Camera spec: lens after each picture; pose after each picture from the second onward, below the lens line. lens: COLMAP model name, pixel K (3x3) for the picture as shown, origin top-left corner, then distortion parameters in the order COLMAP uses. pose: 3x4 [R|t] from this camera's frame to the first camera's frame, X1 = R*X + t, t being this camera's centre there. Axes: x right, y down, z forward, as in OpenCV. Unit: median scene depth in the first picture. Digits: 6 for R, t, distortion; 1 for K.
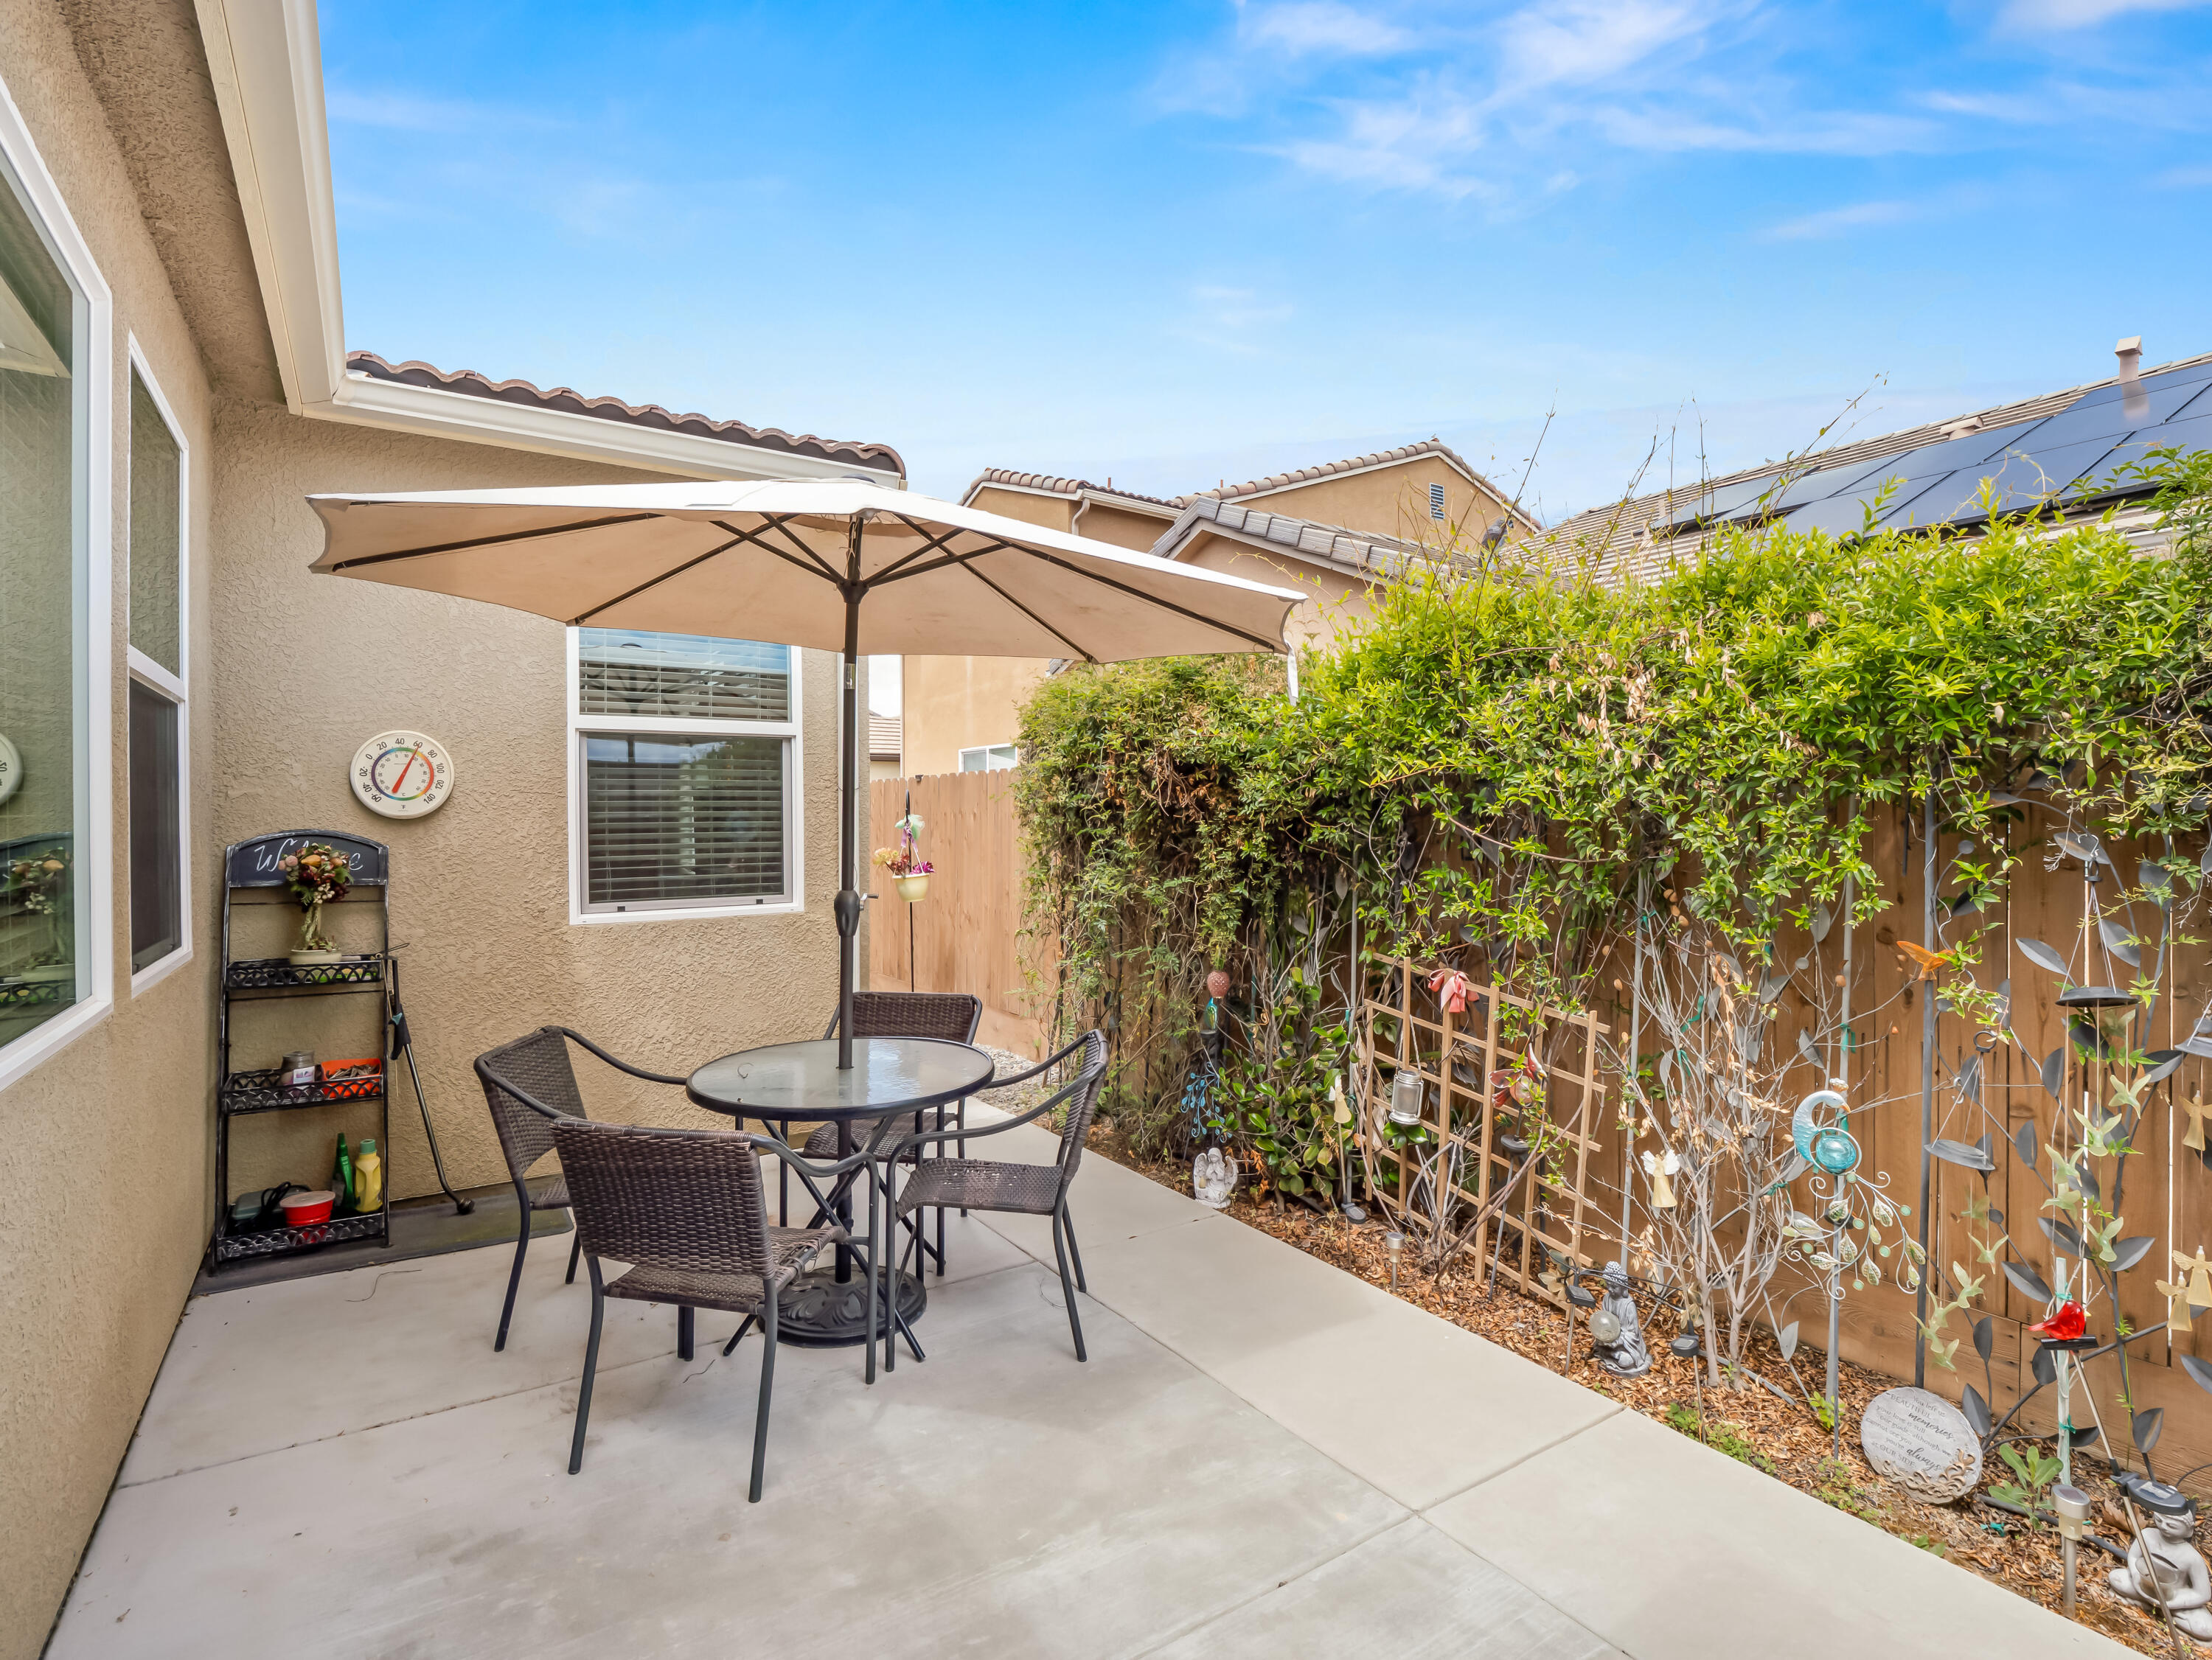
lens RADIAL K [[1067.6, 0, 1096.4], [0, 1067.6, 826.2], [0, 0, 1]] dist [0.001702, -0.018499]
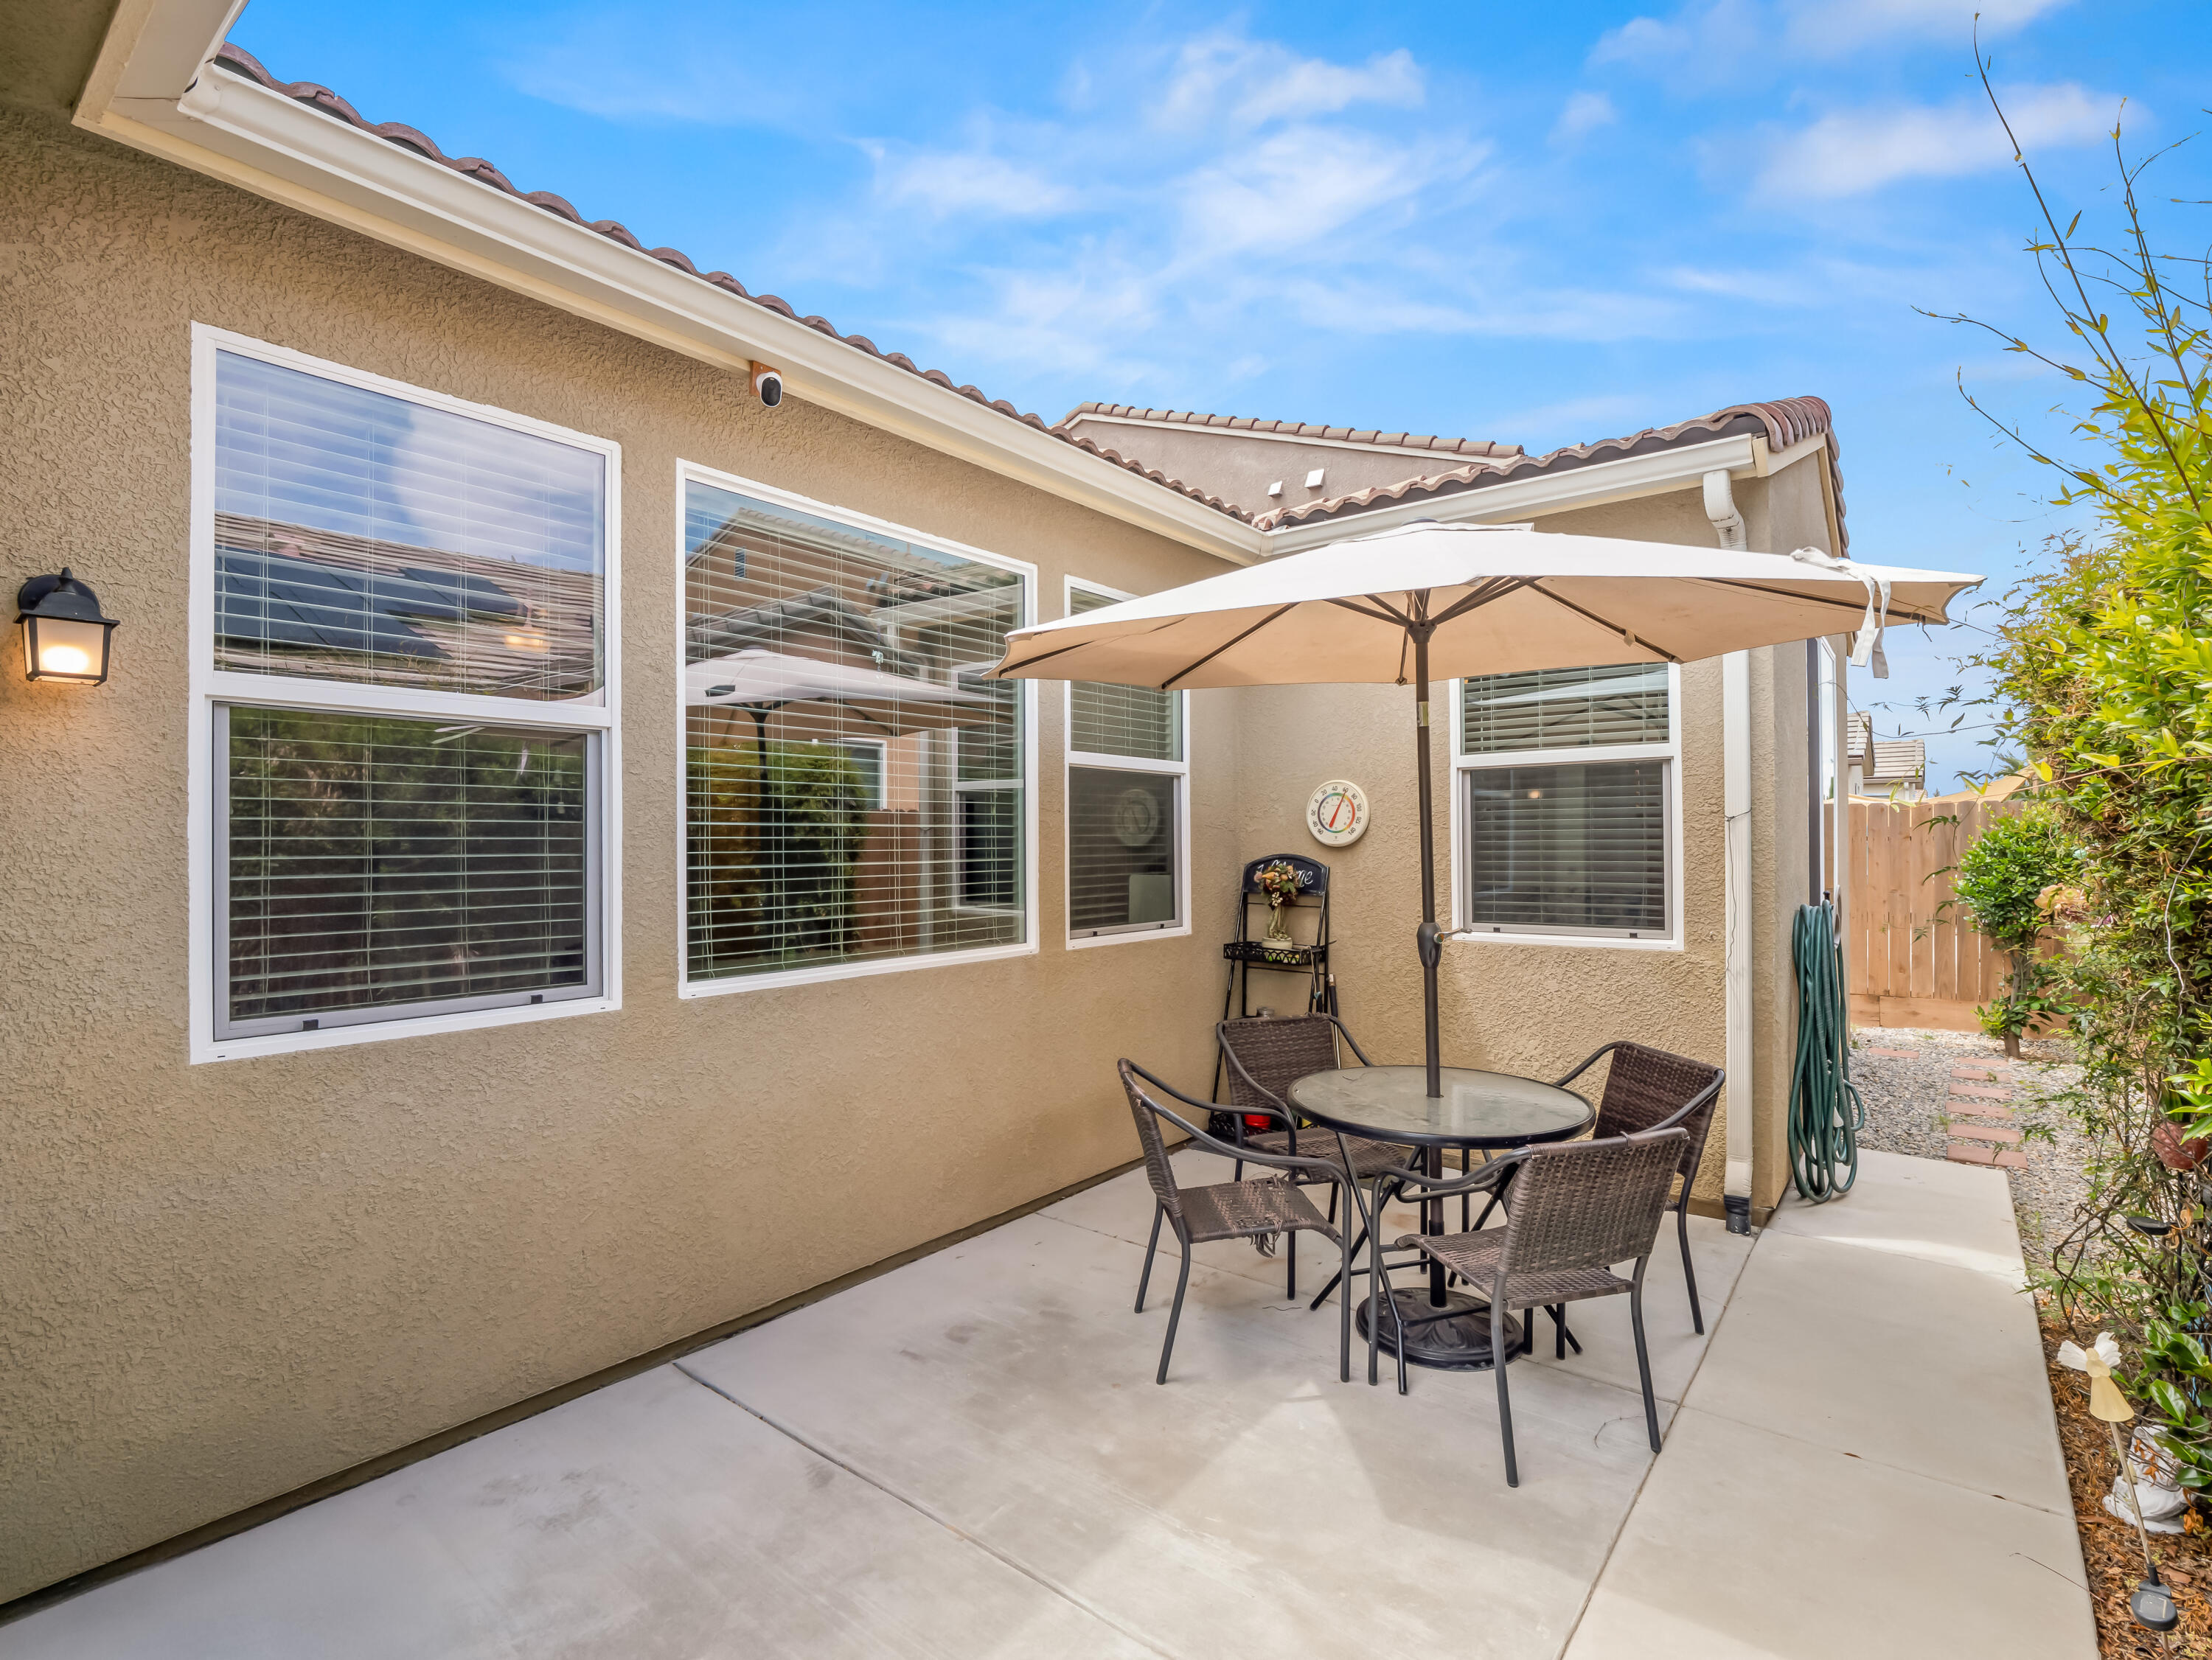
lens RADIAL K [[1070.0, 0, 1104.9], [0, 1070.0, 839.0], [0, 0, 1]] dist [-0.000165, -0.018330]
pose [[0.312645, 0.002183, -0.949868, 0.519535], [-0.005082, 0.999987, 0.000625, -0.015557], [0.949857, 0.004632, 0.312652, 0.308686]]
